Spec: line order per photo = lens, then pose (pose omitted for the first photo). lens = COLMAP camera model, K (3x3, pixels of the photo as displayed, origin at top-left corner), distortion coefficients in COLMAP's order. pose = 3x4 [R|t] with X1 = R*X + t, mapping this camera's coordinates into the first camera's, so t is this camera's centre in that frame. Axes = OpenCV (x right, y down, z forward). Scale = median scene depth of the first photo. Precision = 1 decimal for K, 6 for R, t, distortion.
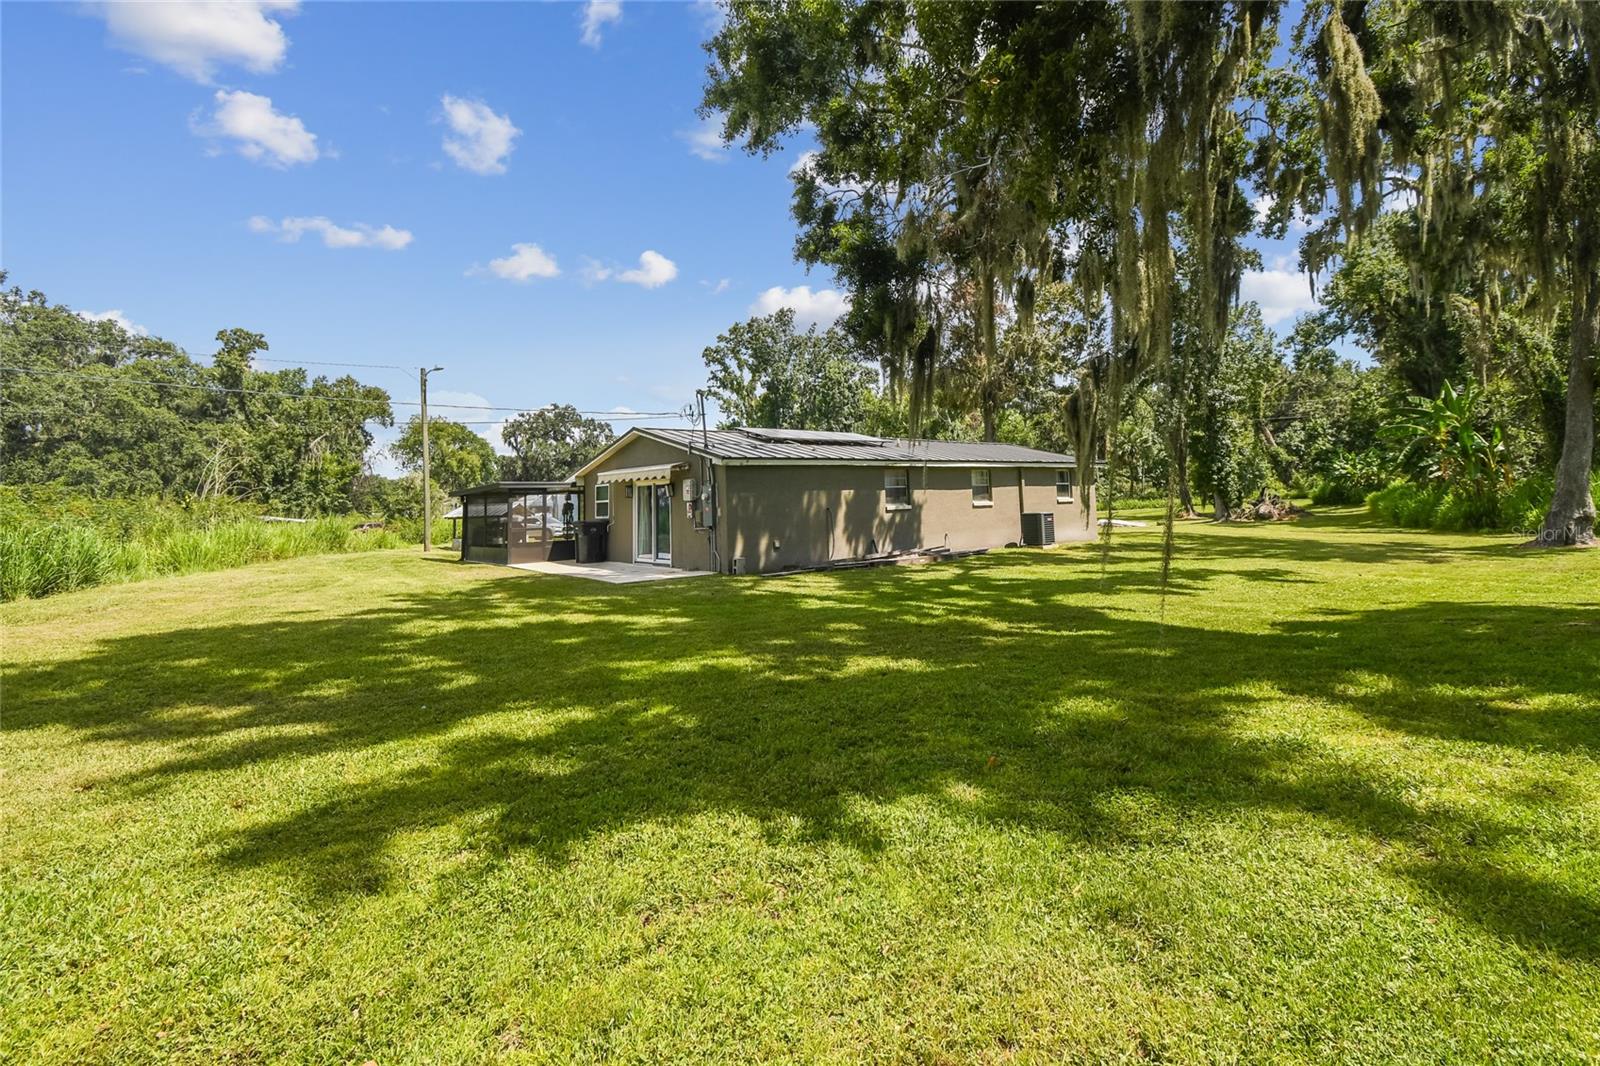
lens RADIAL K [[729.1, 0, 808.6], [0, 729.1, 514.3], [0, 0, 1]] dist [0.032966, -0.030416]
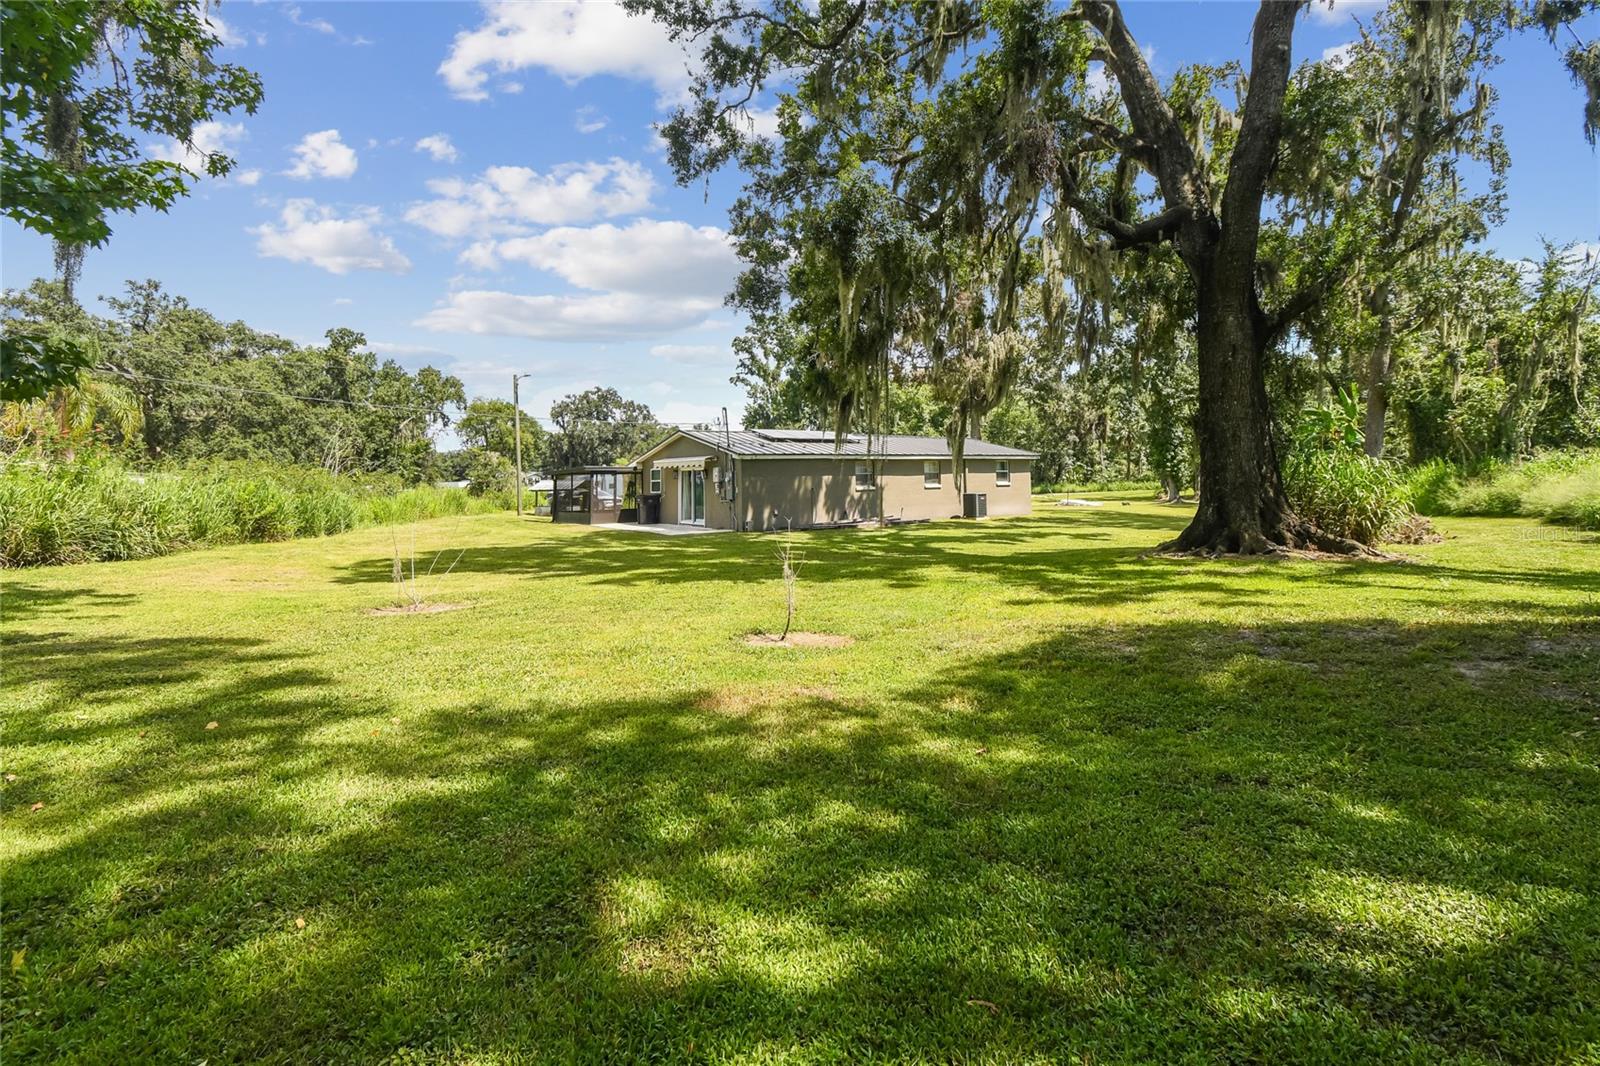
lens RADIAL K [[709.6, 0, 800.0], [0, 709.6, 533.0], [0, 0, 1]] dist [0.040171, -0.027066]
pose [[0.998673, 0.017327, -0.048505, 0.033089], [-0.014413, 0.998107, 0.059791, -0.001854], [0.049449, -0.059012, 0.997032, -0.188969]]
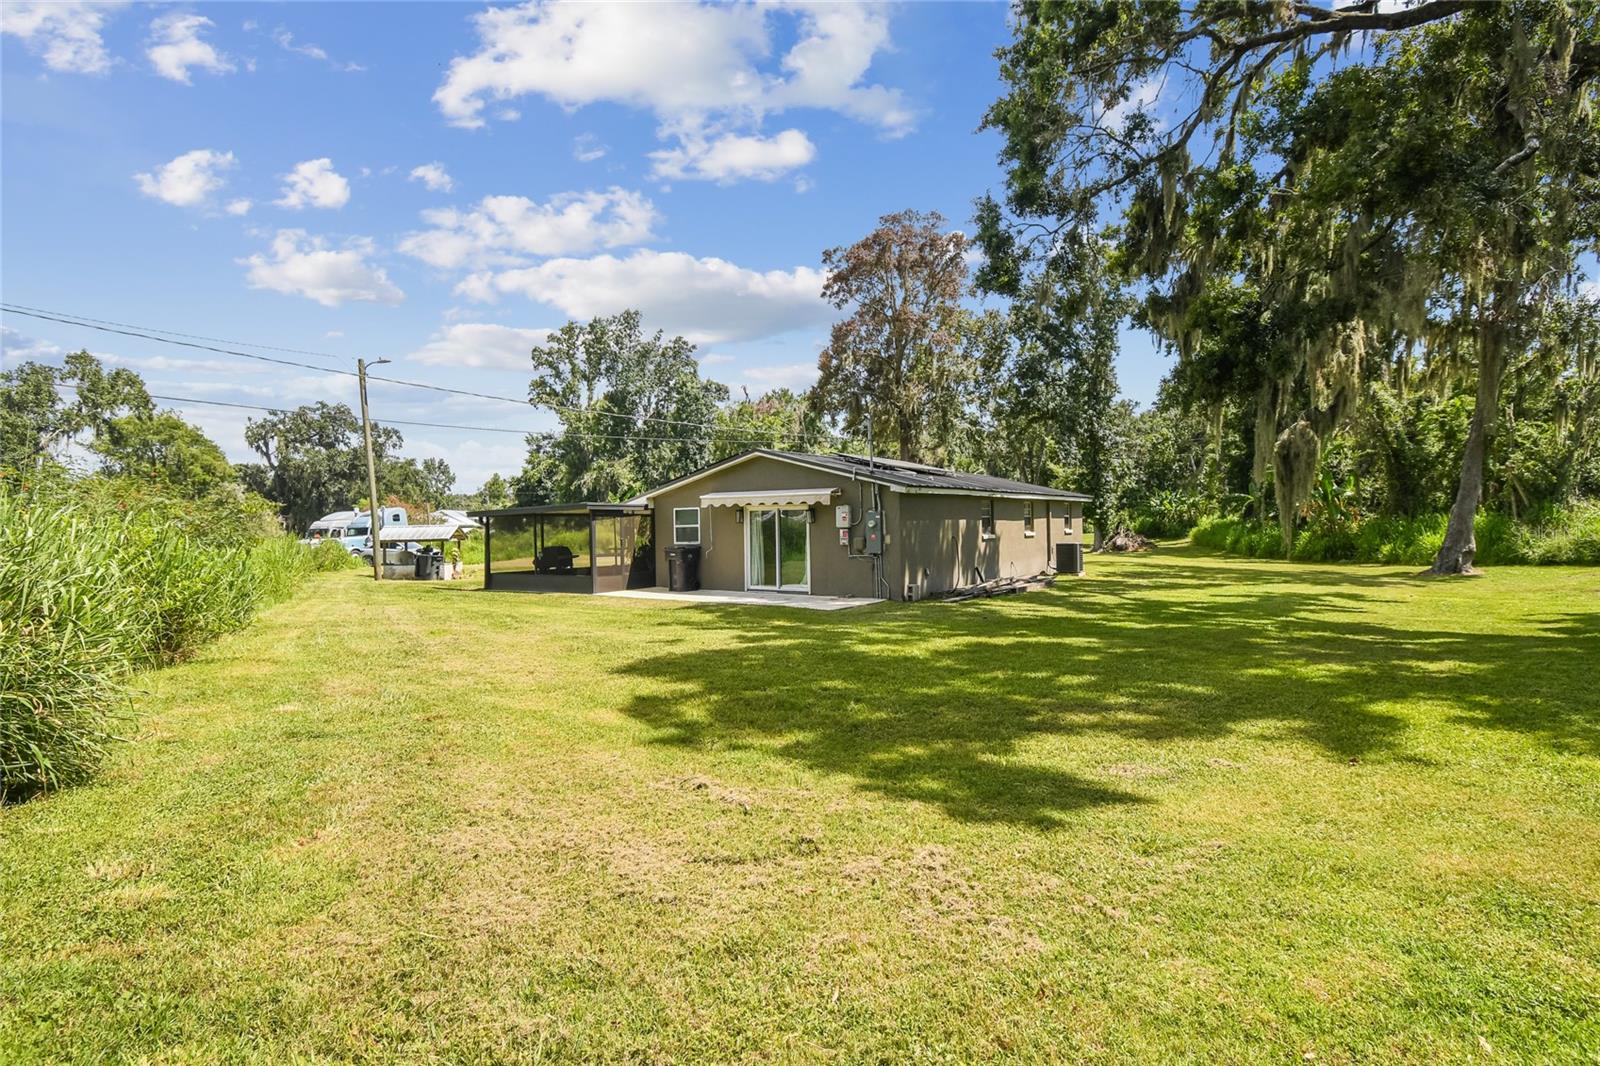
lens RADIAL K [[768.4, 0, 803.9], [0, 768.4, 608.9], [0, 0, 1]] dist [0.003874, 0.000294]
pose [[0.960464, -0.013262, 0.278087, -0.220038], [-0.011152, 0.996230, 0.086030, 0.000725], [-0.278179, -0.085730, 0.956696, 0.010458]]
